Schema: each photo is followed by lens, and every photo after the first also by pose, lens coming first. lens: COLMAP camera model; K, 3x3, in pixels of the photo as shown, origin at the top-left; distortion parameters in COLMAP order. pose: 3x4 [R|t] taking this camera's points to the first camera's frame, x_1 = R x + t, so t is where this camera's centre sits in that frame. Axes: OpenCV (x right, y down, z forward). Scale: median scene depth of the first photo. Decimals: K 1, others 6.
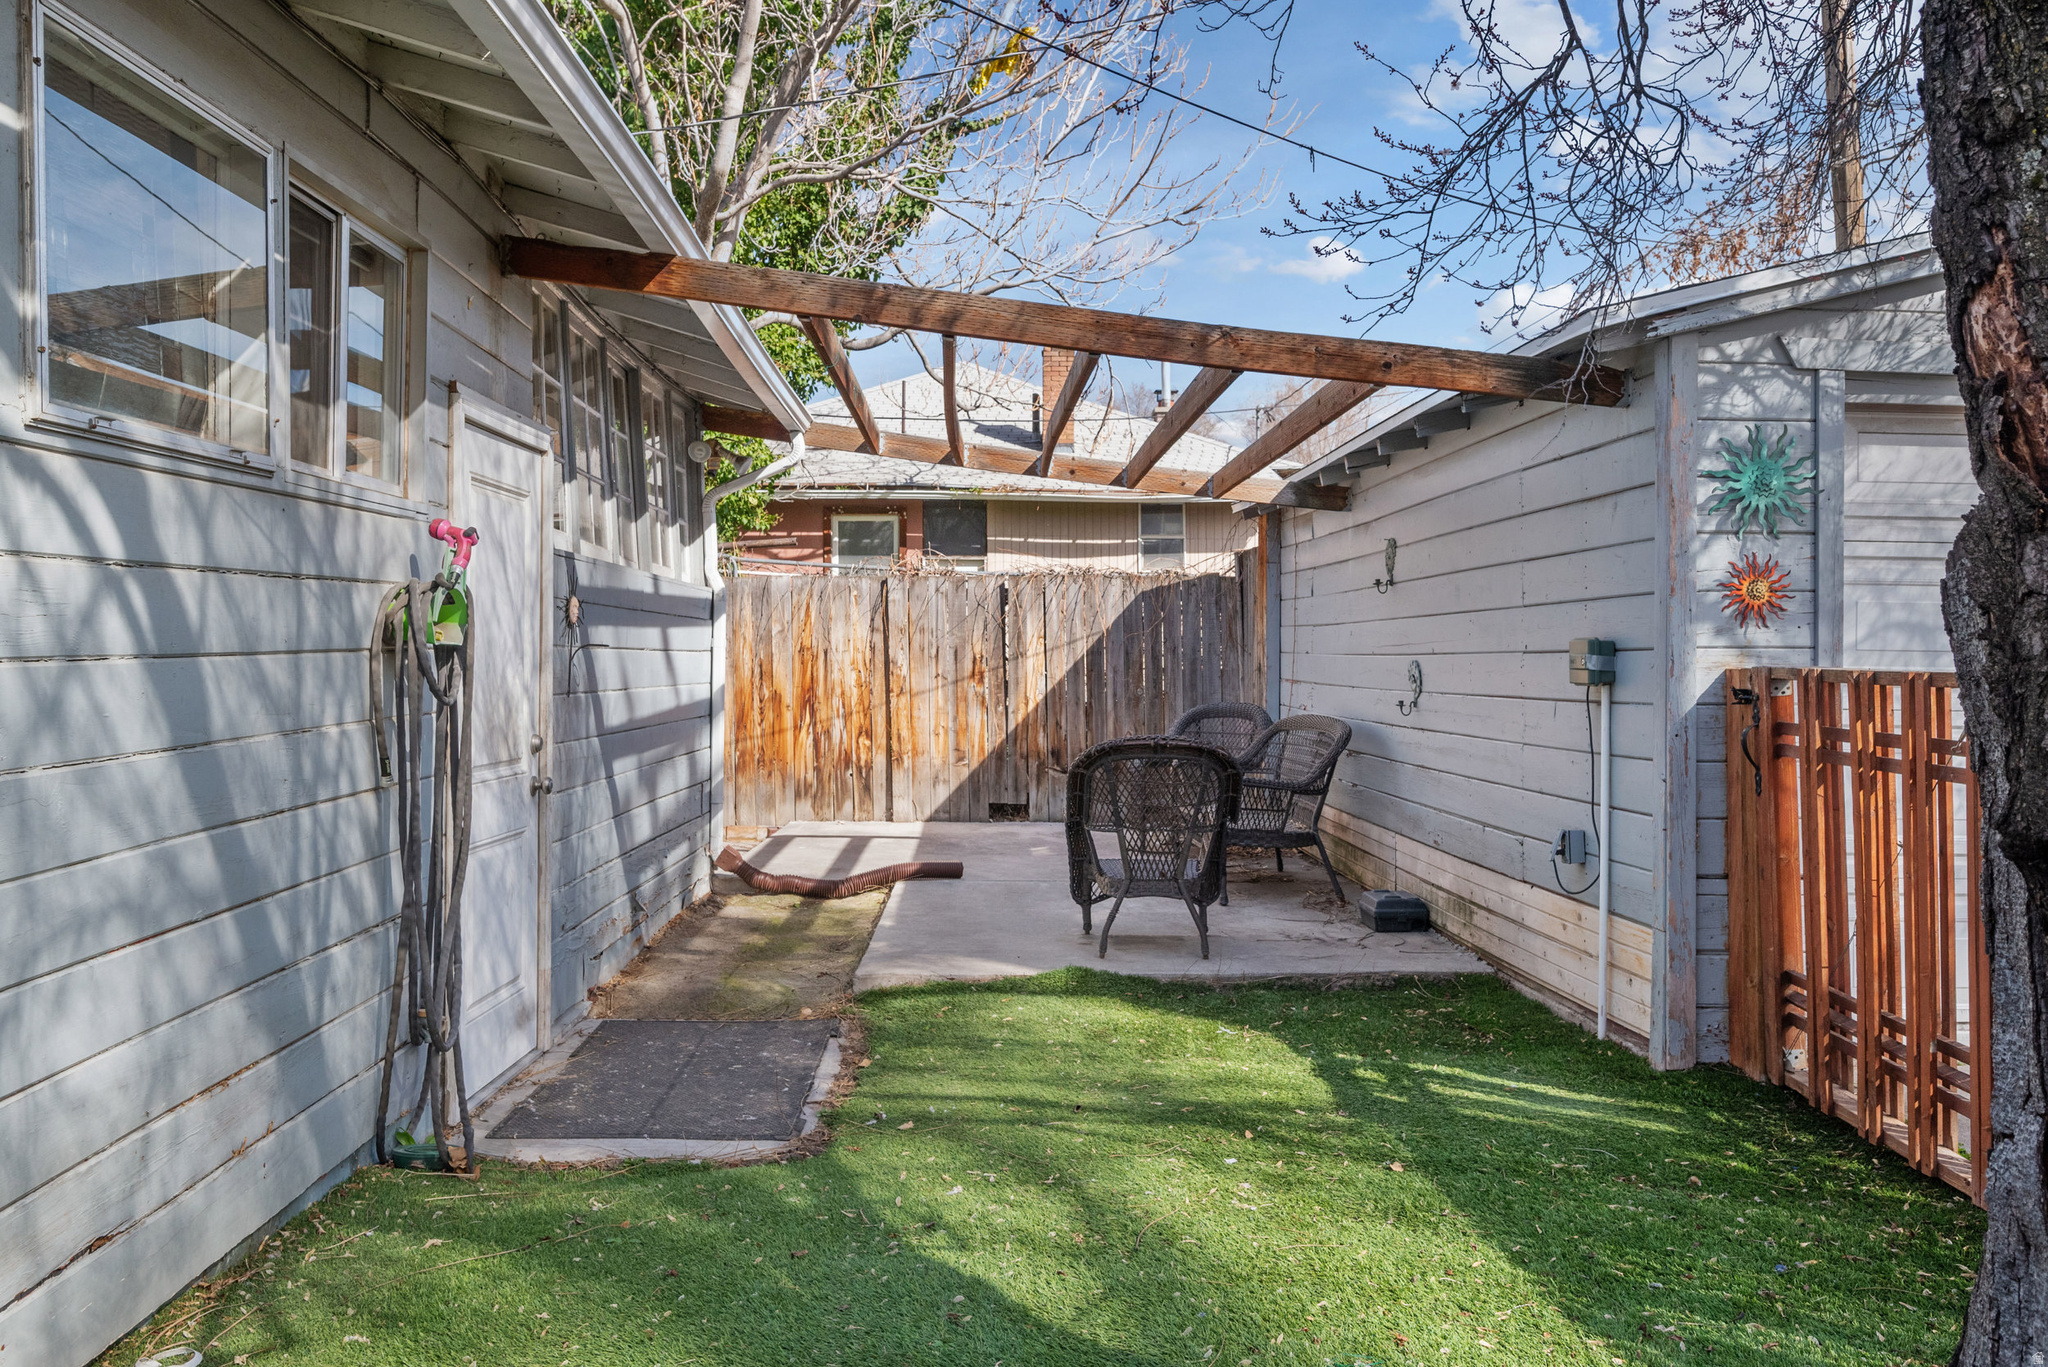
lens RADIAL K [[1570.5, 0, 1024.0], [0, 1570.5, 683.5], [0, 0, 1]] dist [-0.000871, -0.000404]
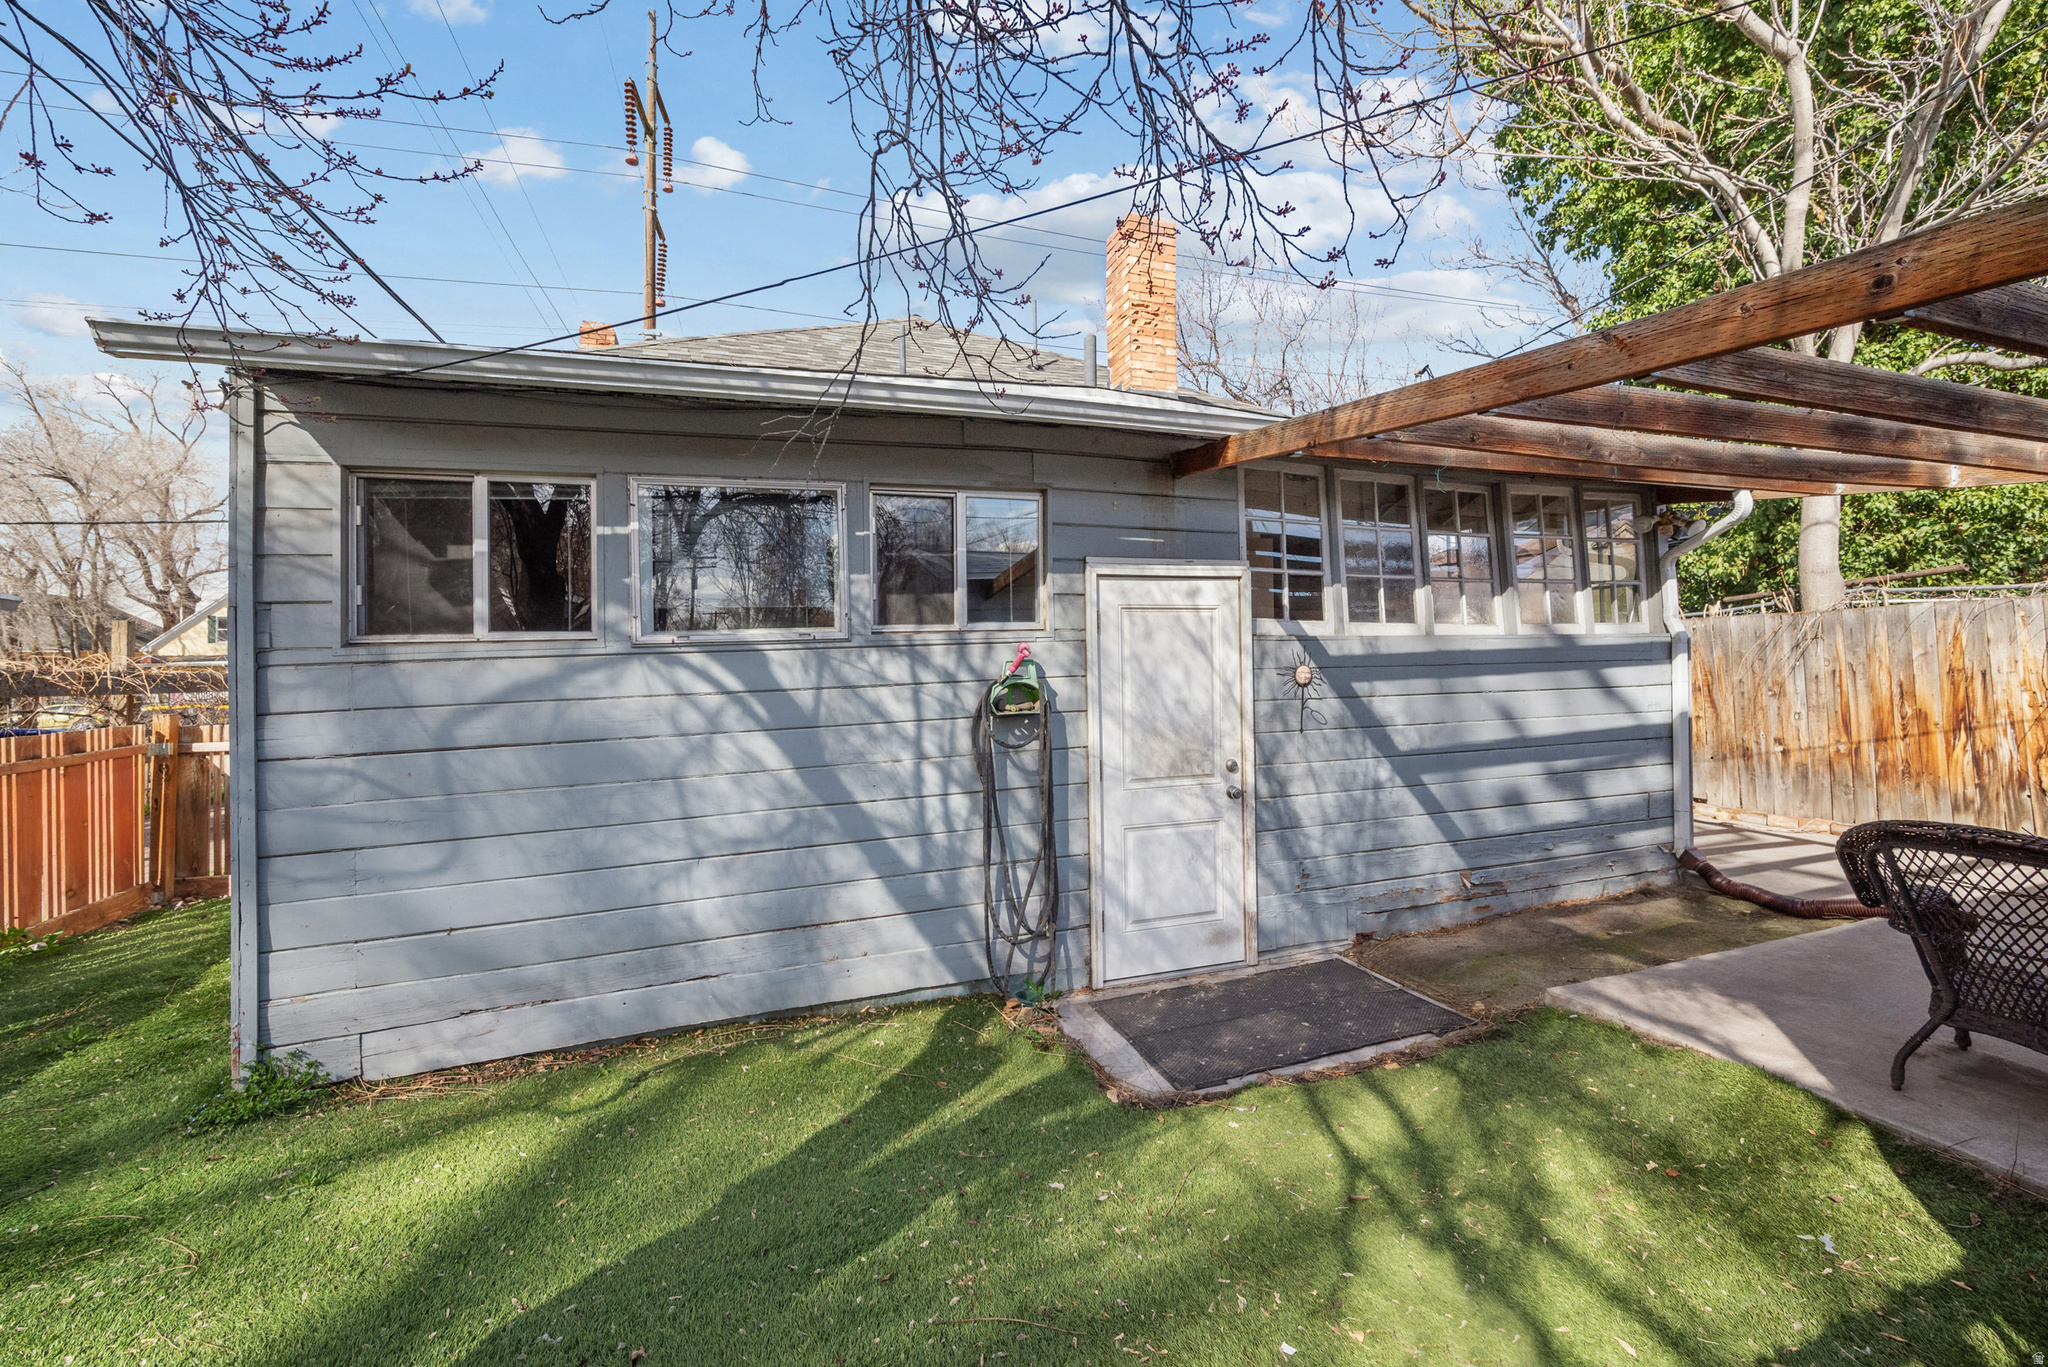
lens RADIAL K [[825.7, 0, 1024.0], [0, 825.7, 683.5], [0, 0, 1]] dist [-0.023581, -0.000113]
pose [[0.309733, 0.009688, -0.950774, 0.175636], [0.007008, 0.999898, 0.012472, -0.024478], [0.950798, -0.010526, 0.309634, 0.246643]]
